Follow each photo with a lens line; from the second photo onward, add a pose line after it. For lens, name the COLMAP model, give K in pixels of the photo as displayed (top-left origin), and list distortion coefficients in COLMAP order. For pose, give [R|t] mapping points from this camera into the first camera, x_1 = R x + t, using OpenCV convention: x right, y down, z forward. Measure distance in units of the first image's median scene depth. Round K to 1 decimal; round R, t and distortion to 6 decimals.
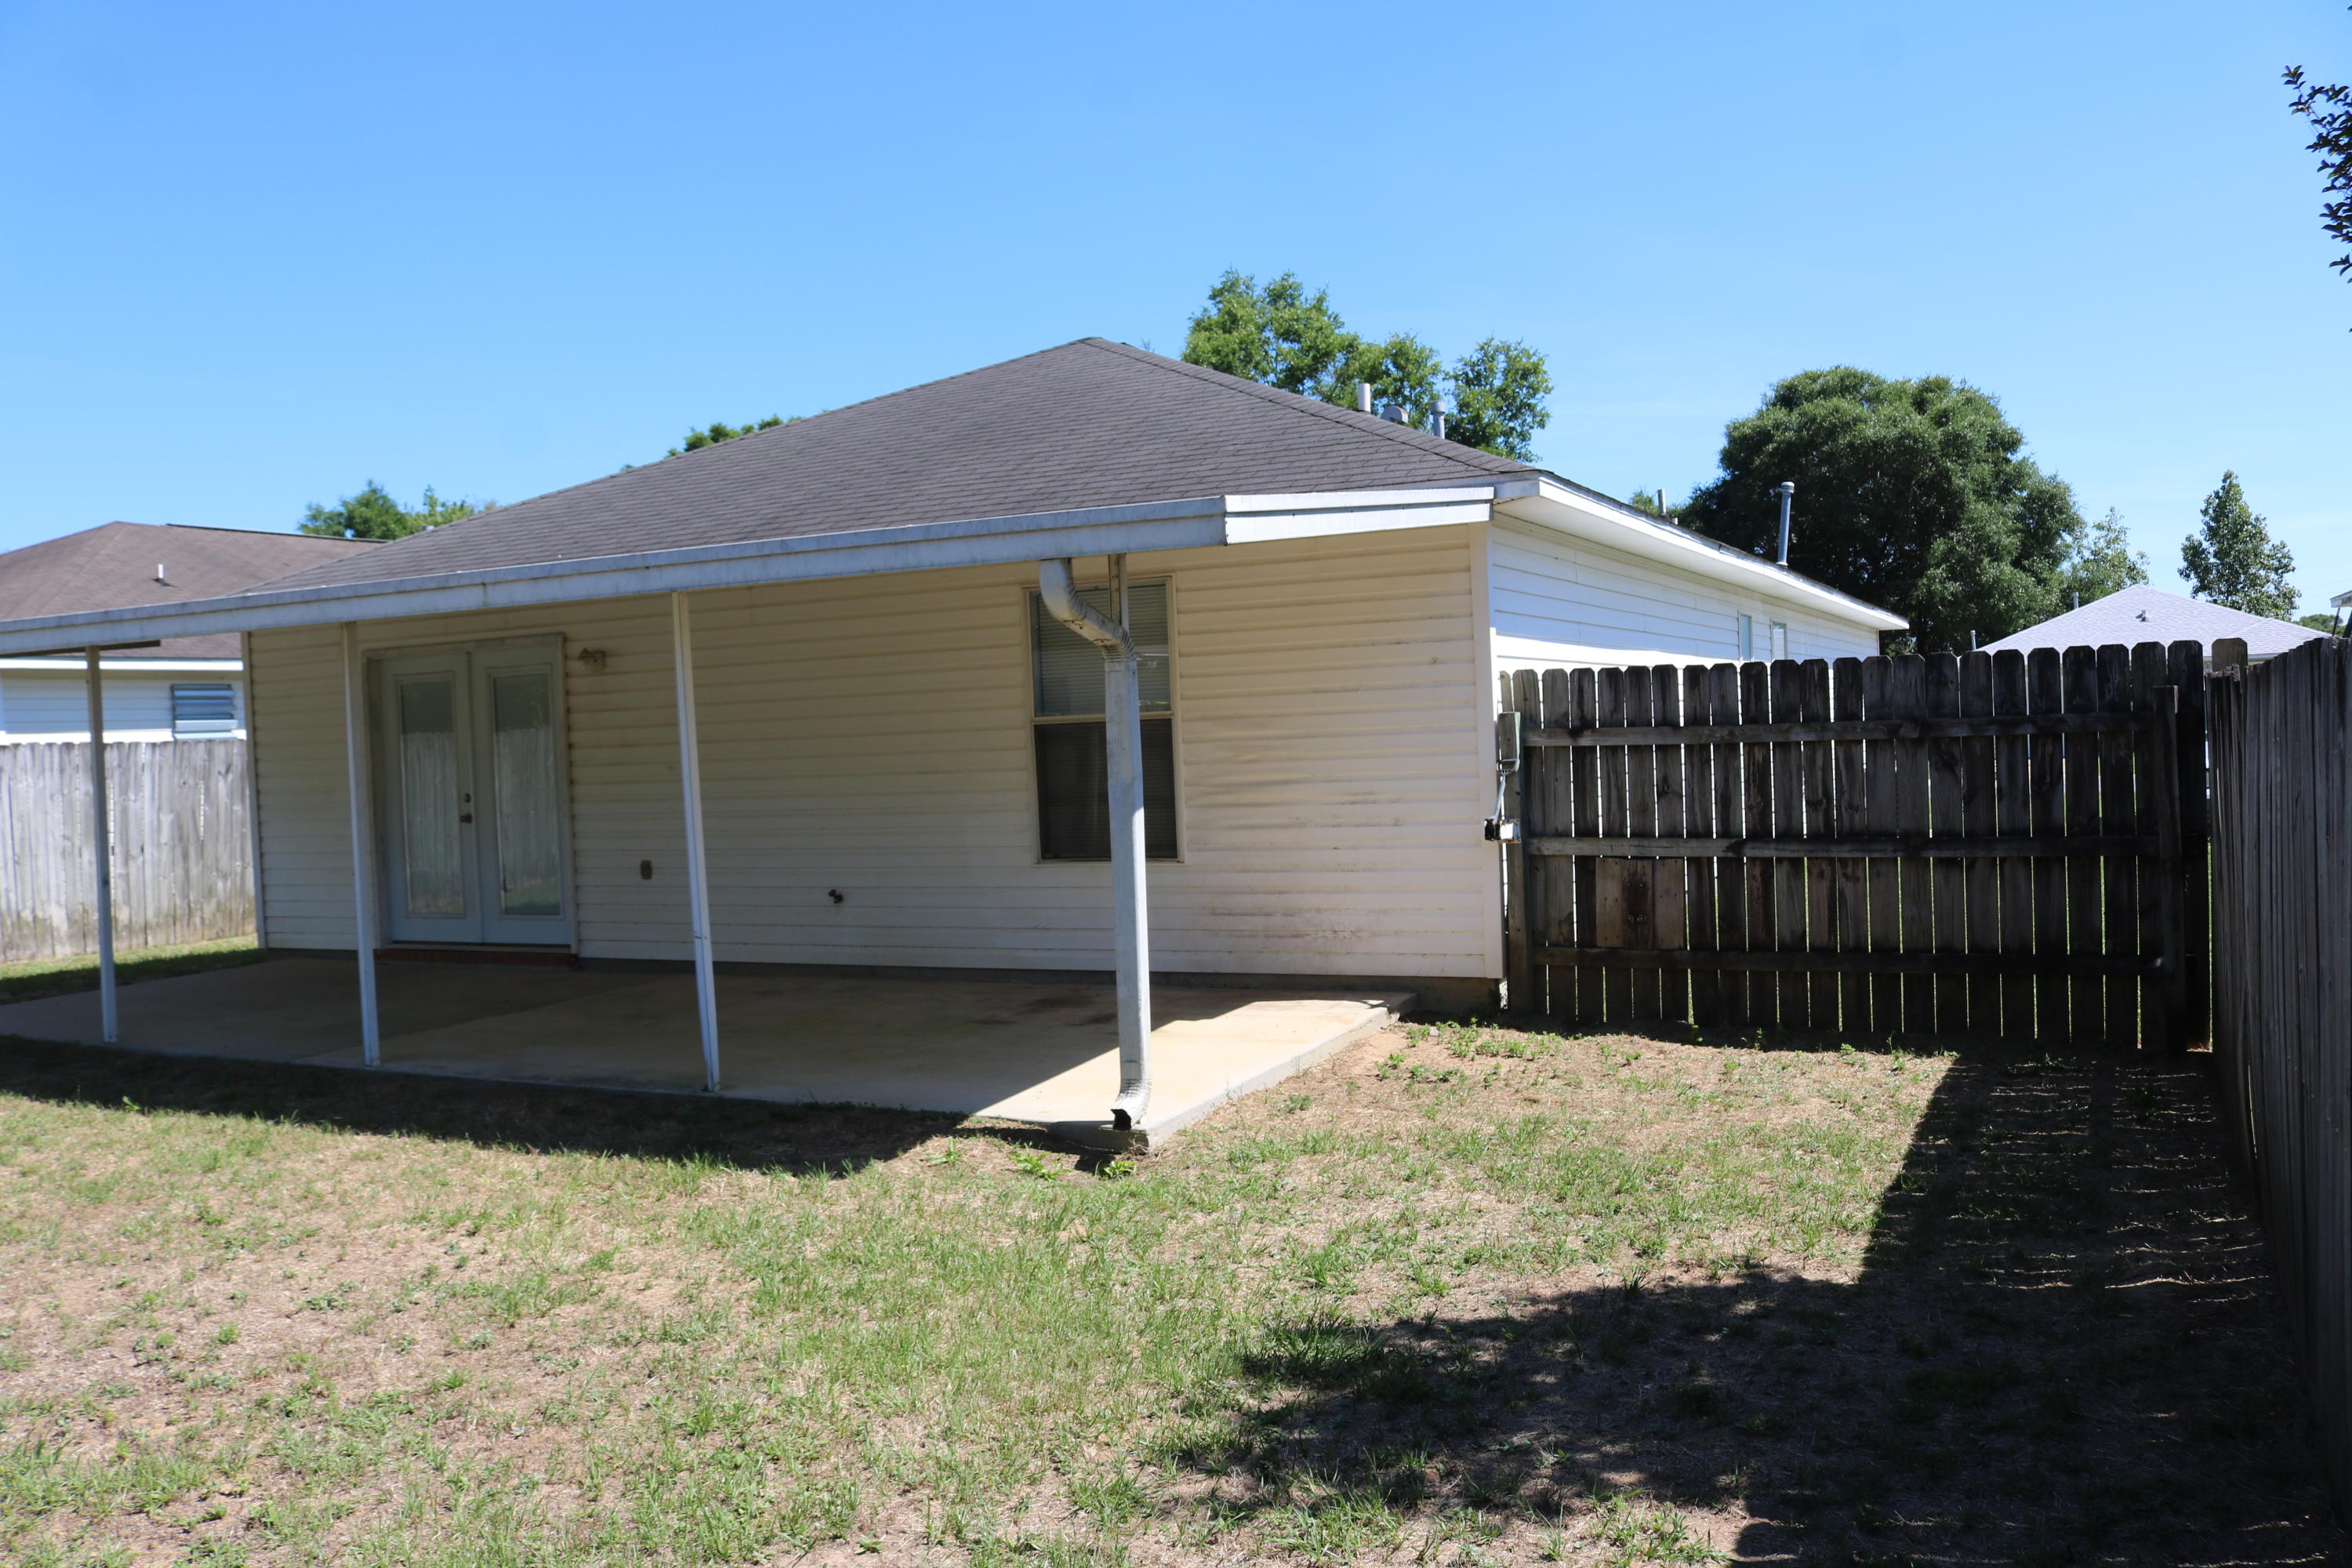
lens RADIAL K [[1953.3, 0, 1151.9], [0, 1953.3, 791.2], [0, 0, 1]] dist [-0.157756, 0.131117]
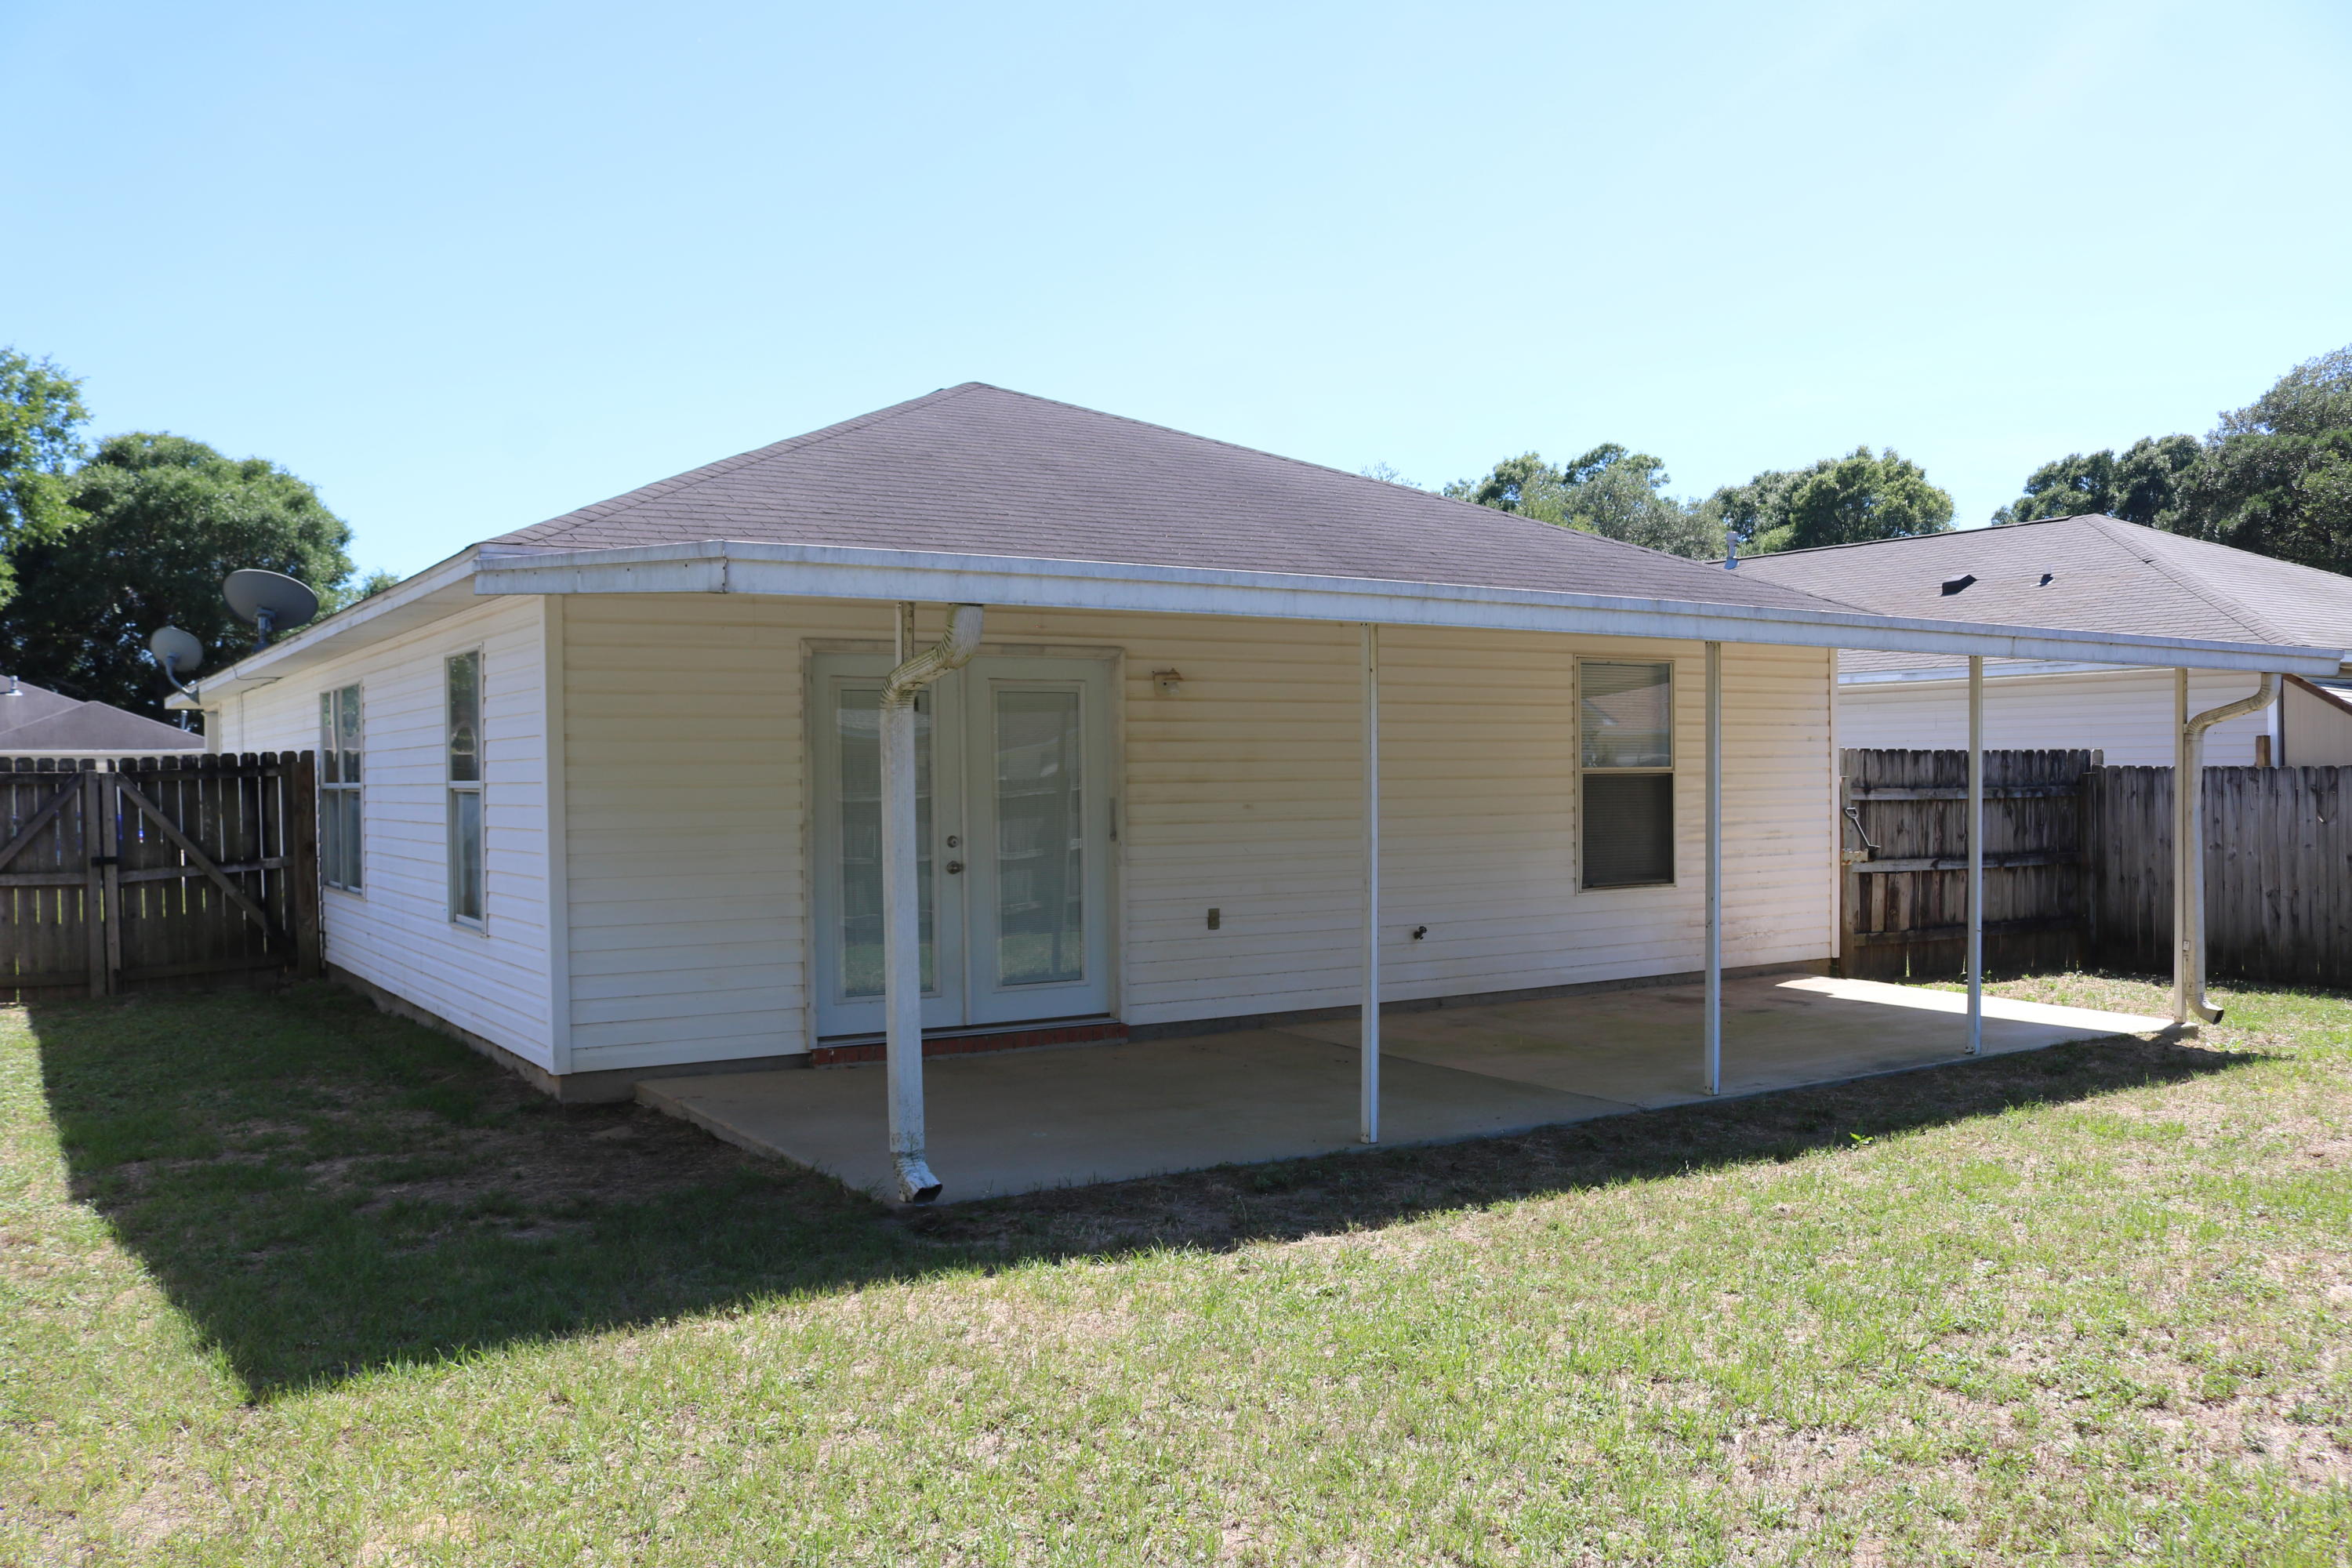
lens RADIAL K [[1953.3, 0, 1151.9], [0, 1953.3, 791.2], [0, 0, 1]] dist [-0.157756, 0.131117]
pose [[0.519305, 0.027351, 0.854151, -1.057317], [0.015919, 0.999005, -0.041668, 0.018569], [-0.854441, 0.035236, 0.518353, 0.548944]]
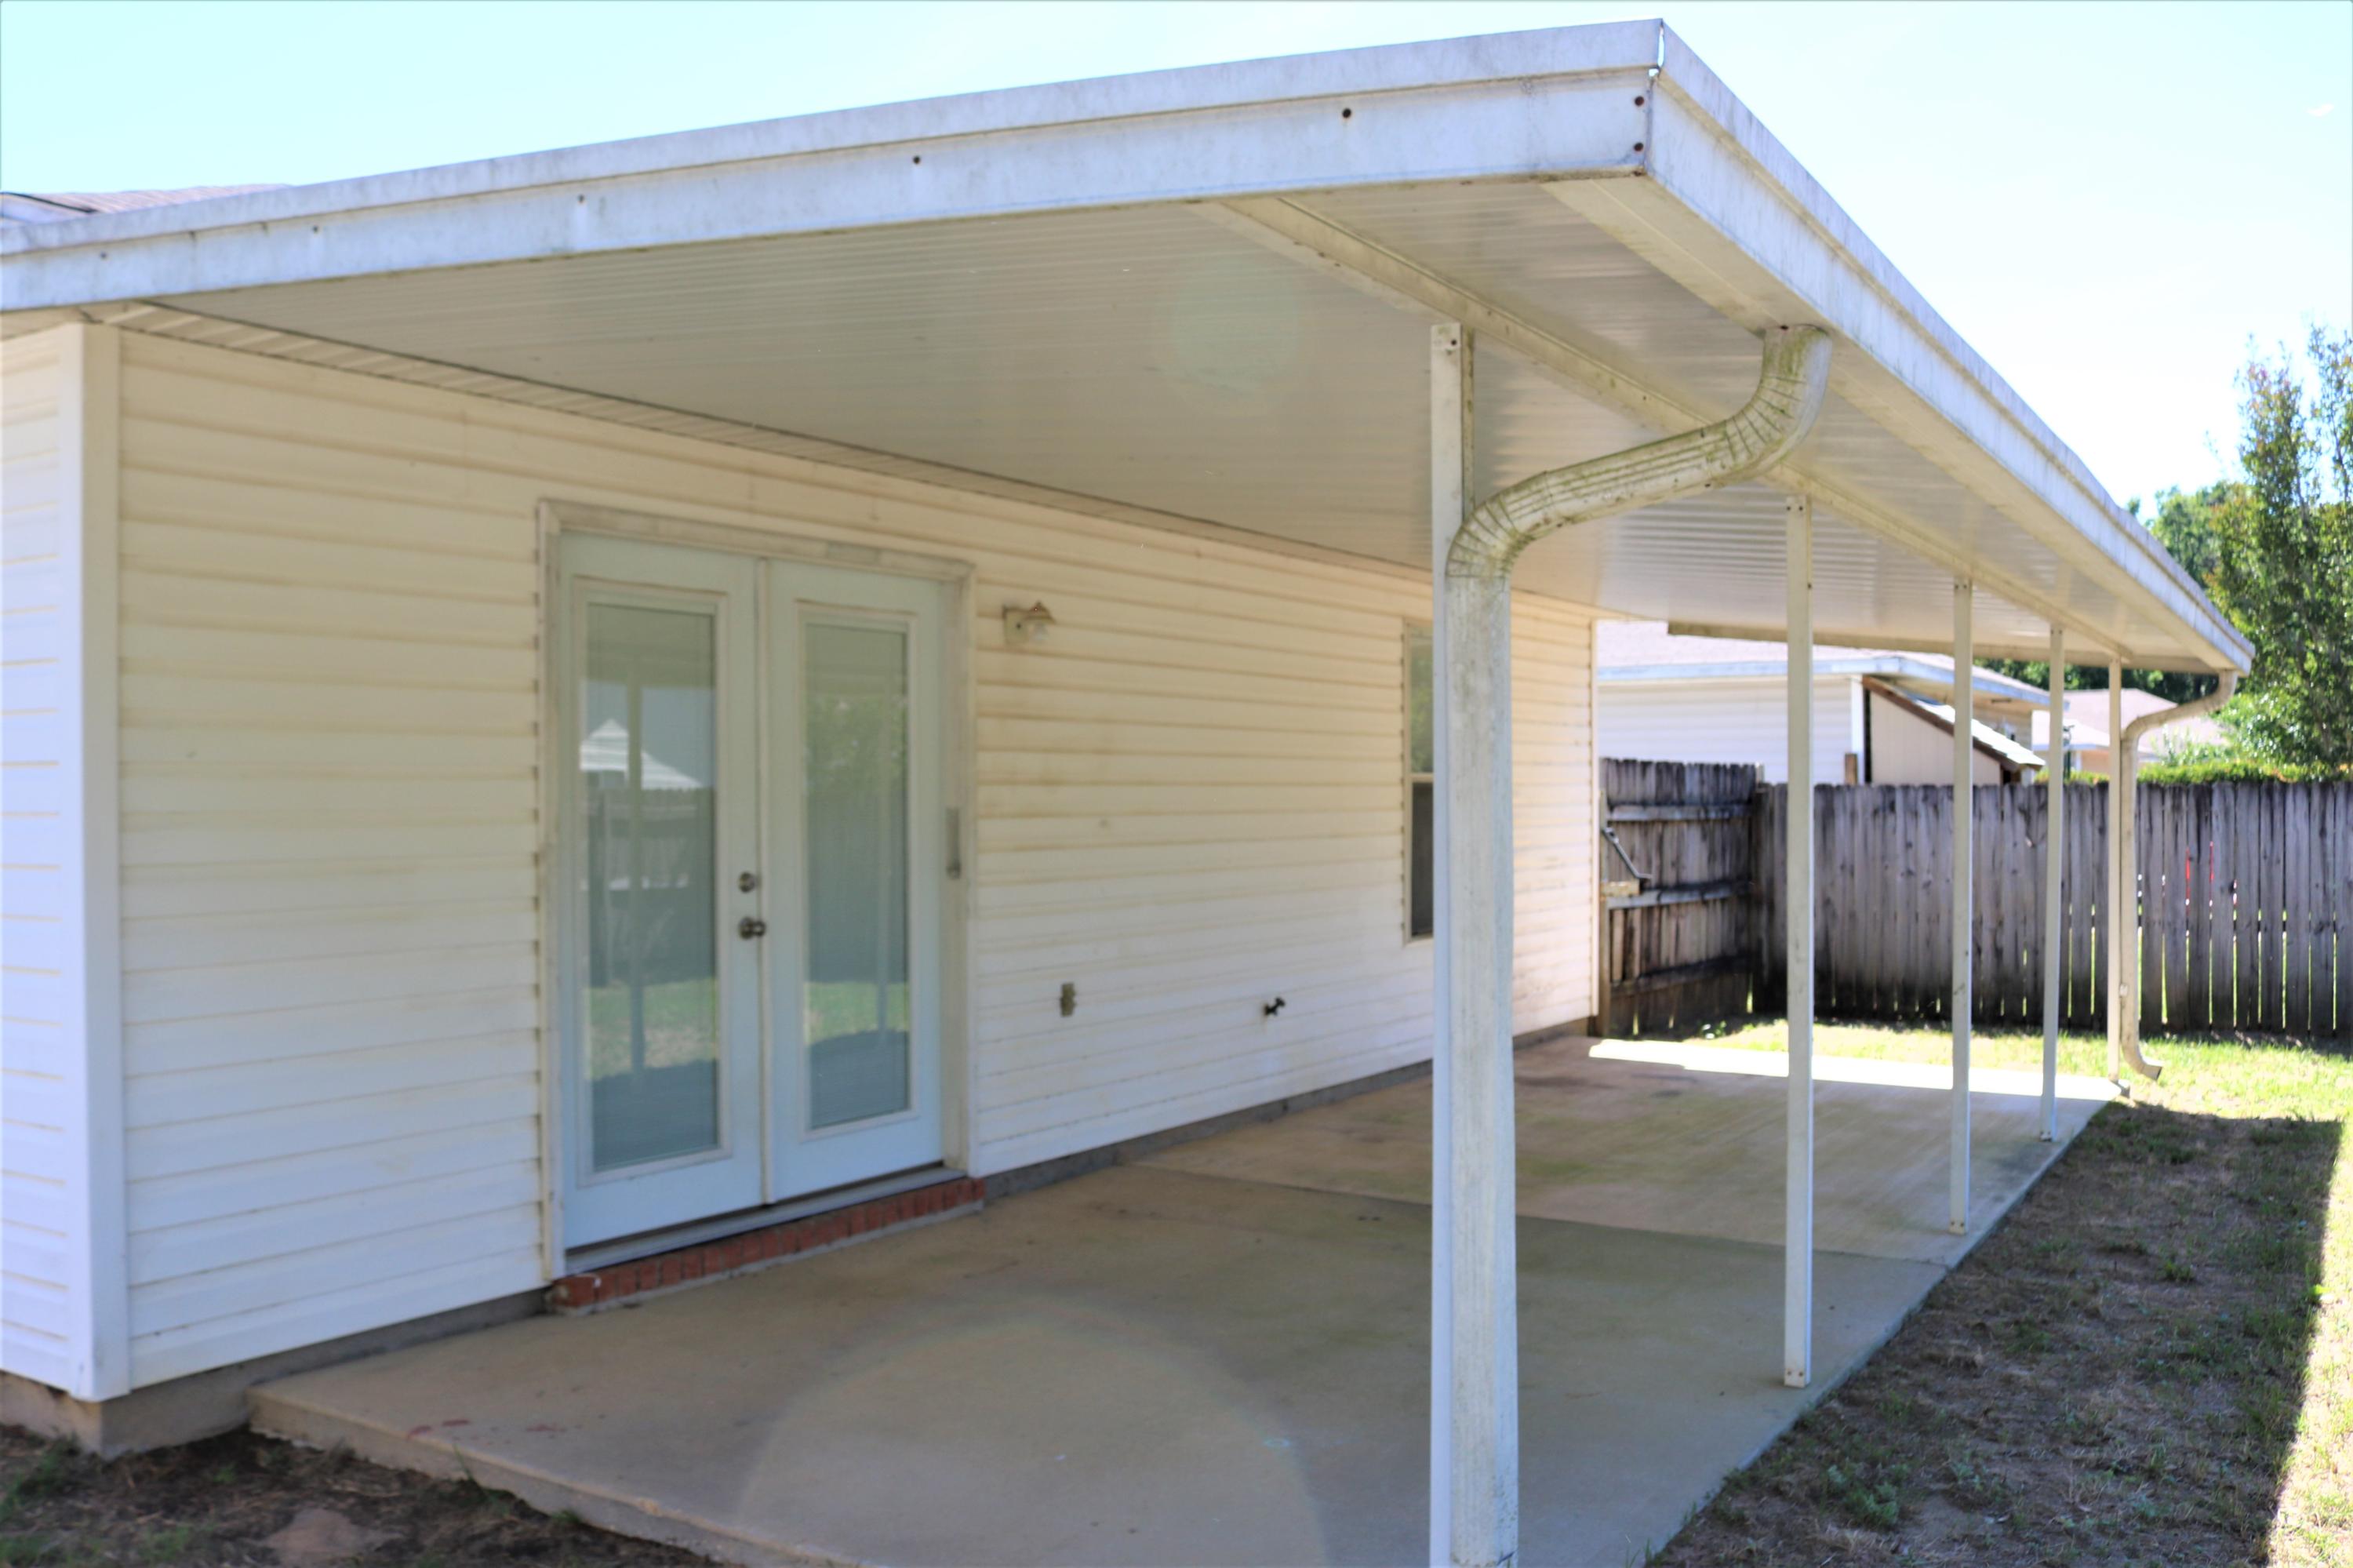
lens RADIAL K [[2085.6, 0, 1176.5], [0, 2085.6, 784.0], [0, 0, 1]] dist [-0.164751, 0.138721]
pose [[0.086774, 0.044452, 0.995236, -0.878700], [0.028611, 0.998481, -0.047092, 0.006624], [-0.995817, 0.032561, 0.085370, 0.911900]]
